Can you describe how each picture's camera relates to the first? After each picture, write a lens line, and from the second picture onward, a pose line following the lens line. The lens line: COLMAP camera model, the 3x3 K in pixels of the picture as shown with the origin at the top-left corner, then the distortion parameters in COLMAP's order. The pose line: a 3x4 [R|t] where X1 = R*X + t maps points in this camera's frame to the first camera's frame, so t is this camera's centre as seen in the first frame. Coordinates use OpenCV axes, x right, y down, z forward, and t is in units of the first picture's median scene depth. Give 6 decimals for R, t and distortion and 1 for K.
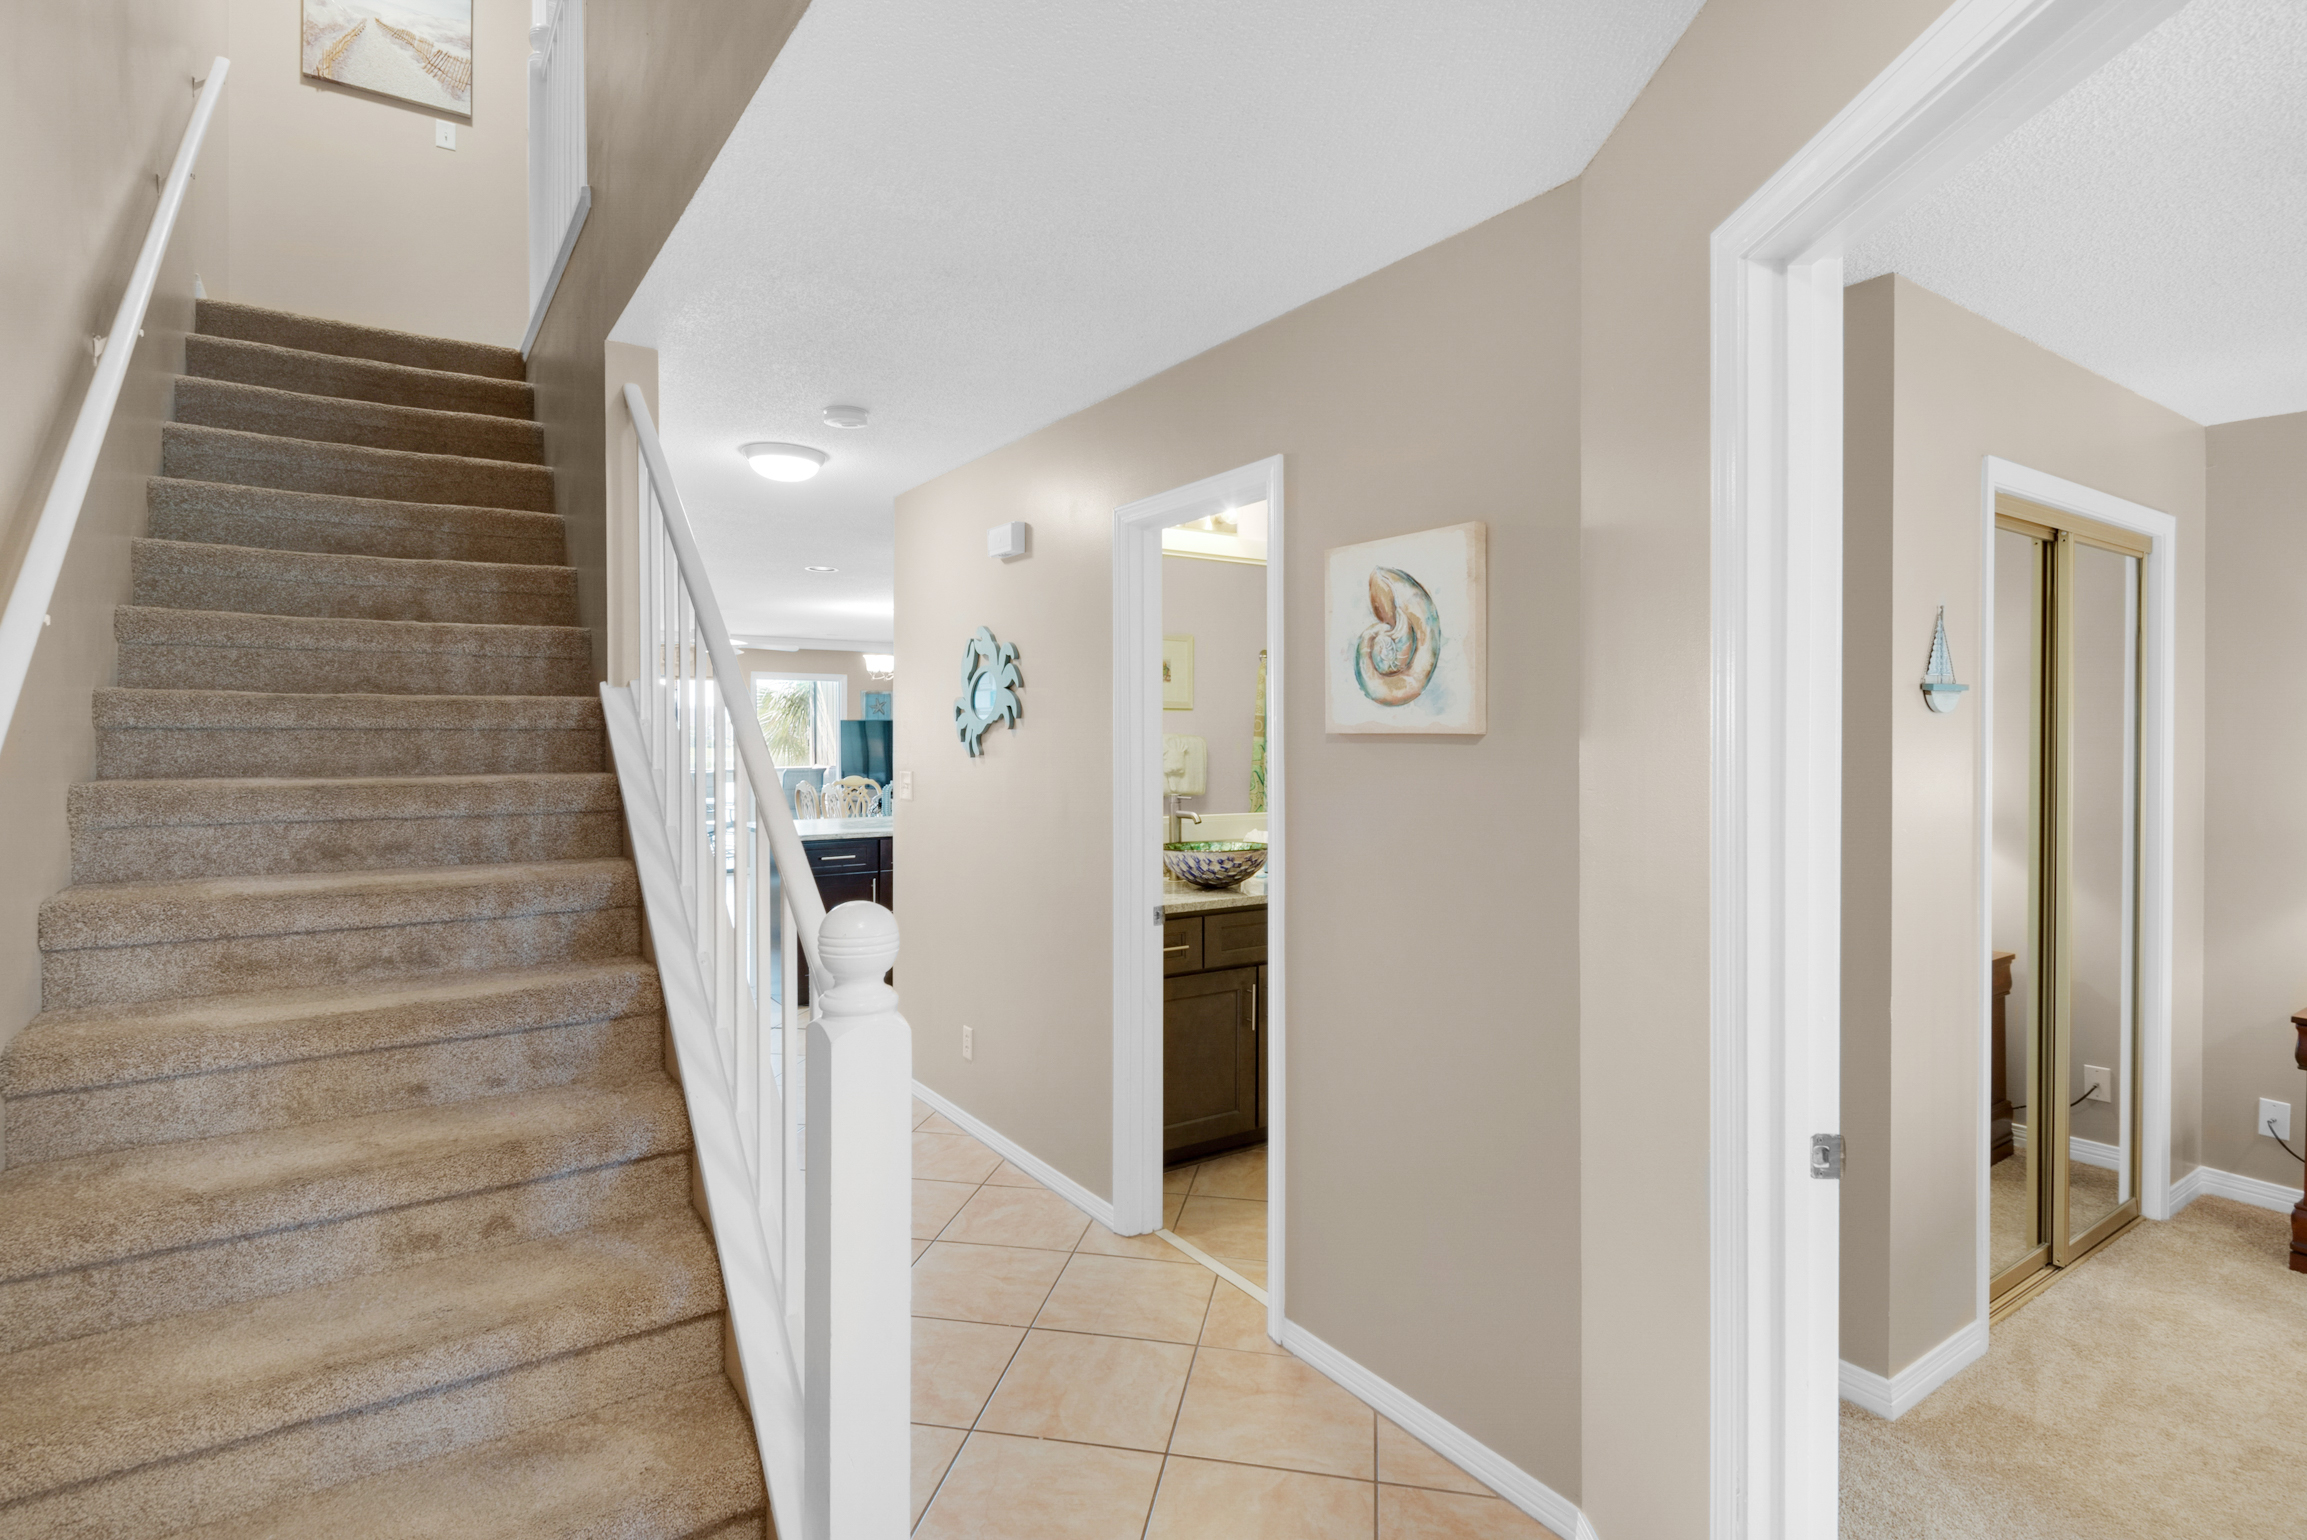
lens RADIAL K [[1099.7, 0, 1148.6], [0, 1099.7, 726.4], [0, 0, 1]] dist [-0.001514, -0.002152]
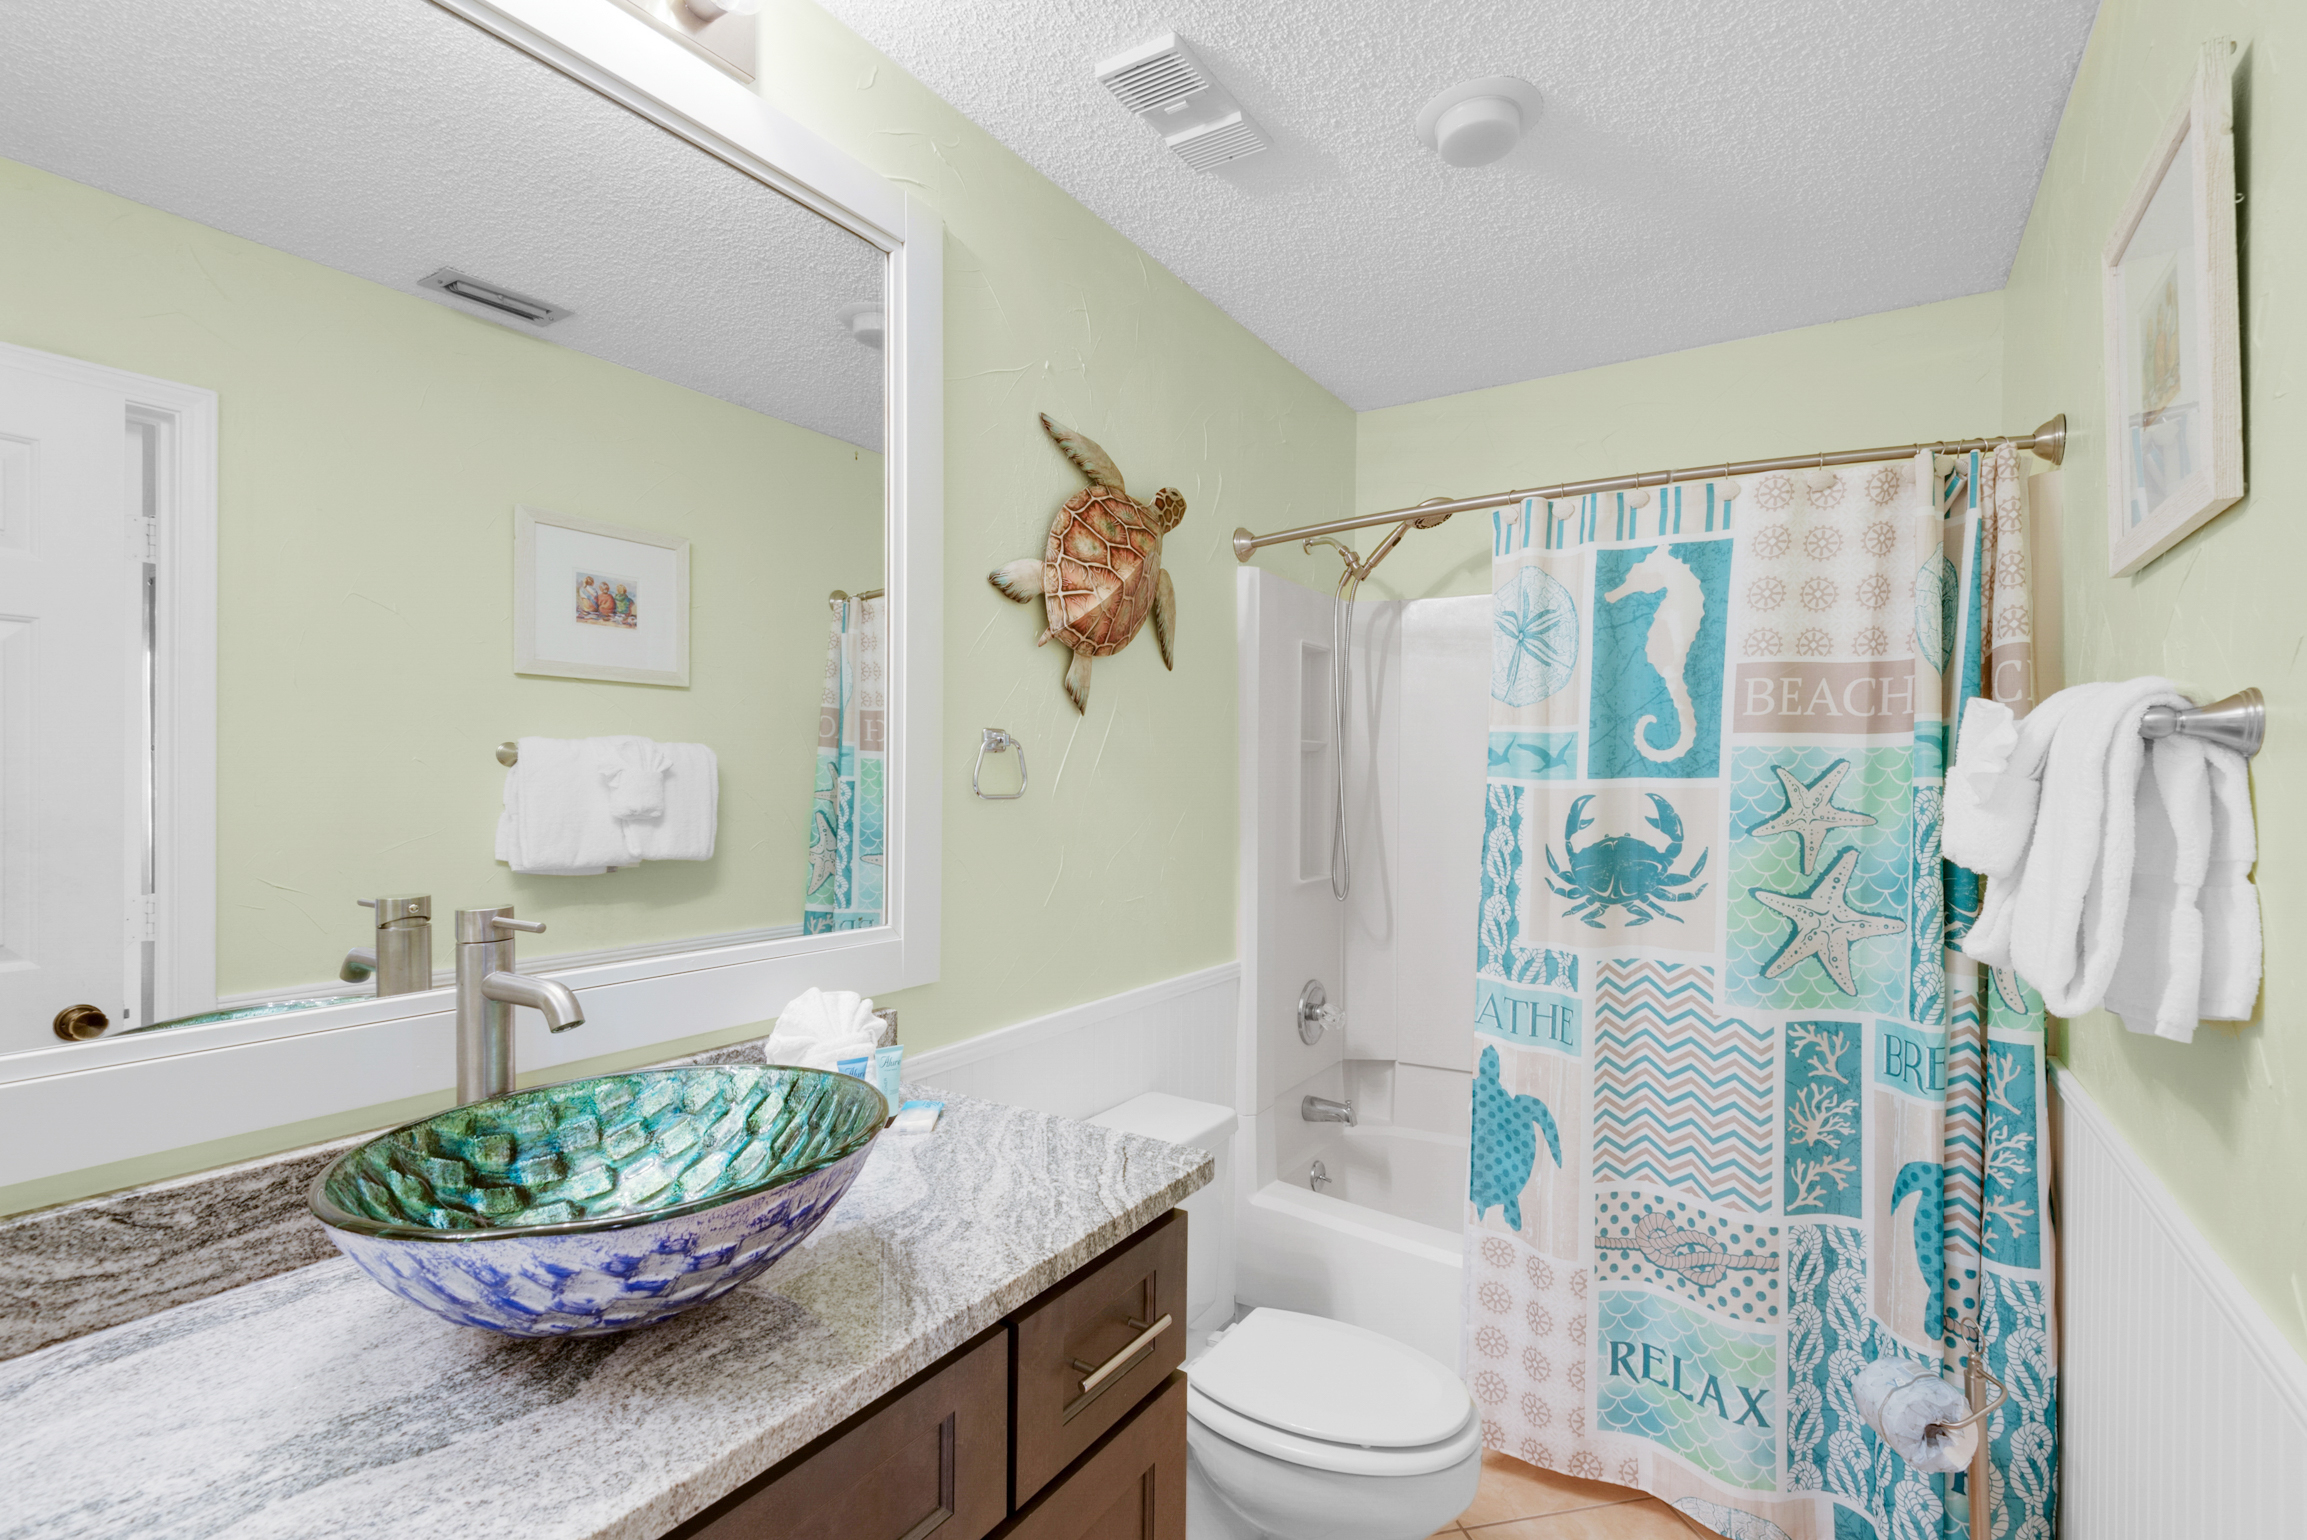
lens RADIAL K [[1069.1, 0, 1164.0], [0, 1069.1, 769.2], [0, 0, 1]] dist [0.000836, -0.004425]
pose [[0.920518, -0.004290, 0.390677, 0.051630], [0.001751, 0.999975, 0.006855, 0.019080], [-0.390697, -0.005626, 0.920502, 0.496951]]
